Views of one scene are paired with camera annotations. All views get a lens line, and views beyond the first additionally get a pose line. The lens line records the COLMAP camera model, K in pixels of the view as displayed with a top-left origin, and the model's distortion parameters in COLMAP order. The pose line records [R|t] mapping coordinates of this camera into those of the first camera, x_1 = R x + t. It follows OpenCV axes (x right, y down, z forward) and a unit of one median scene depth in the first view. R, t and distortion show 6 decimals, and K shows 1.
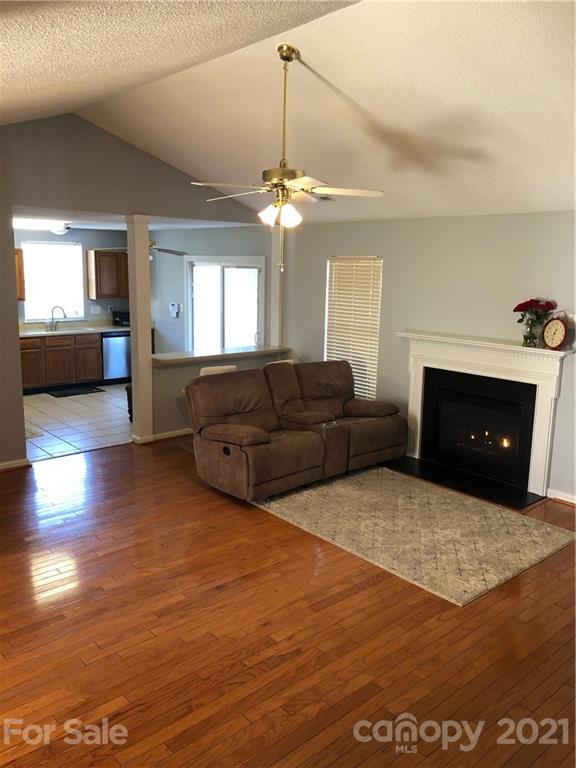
lens RADIAL K [[628.2, 0, 285.3], [0, 628.2, 384.1], [0, 0, 1]] dist [0.069747, -0.092995]
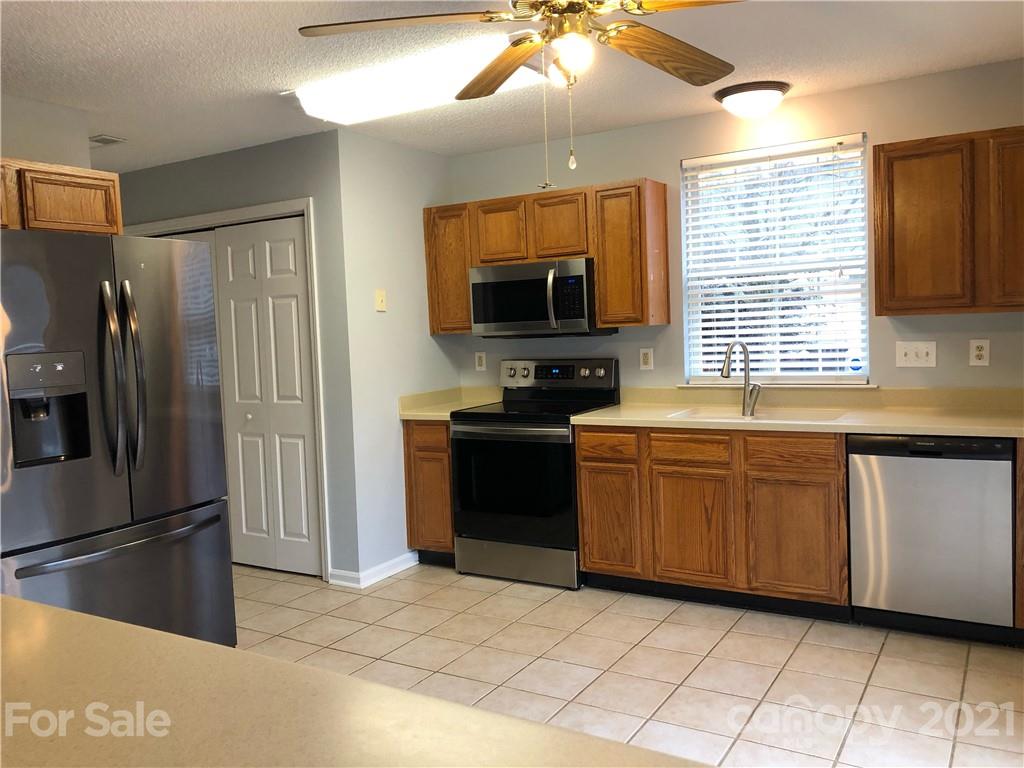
lens RADIAL K [[837.6, 0, 516.4], [0, 837.6, 371.3], [0, 0, 1]] dist [0.069747, -0.092995]
pose [[0.301640, 0.024663, -0.953103, 0.012746], [-0.135898, 0.990570, -0.017377, -0.081843], [0.943687, 0.134766, 0.302147, 0.747415]]
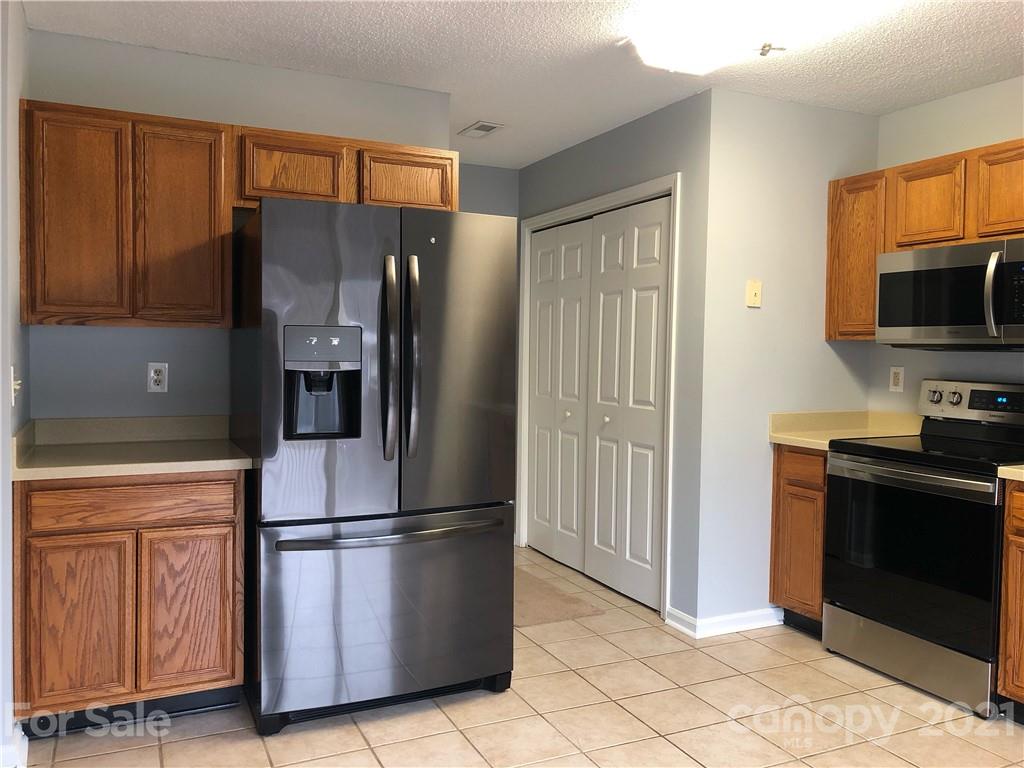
lens RADIAL K [[829.7, 0, 510.9], [0, 829.7, 377.4], [0, 0, 1]] dist [0.077609, -0.111565]
pose [[-0.274173, 0.015464, -0.961556, -0.060469], [-0.201347, 0.976787, 0.073120, -0.087340], [0.940366, 0.213654, -0.264695, 0.817503]]
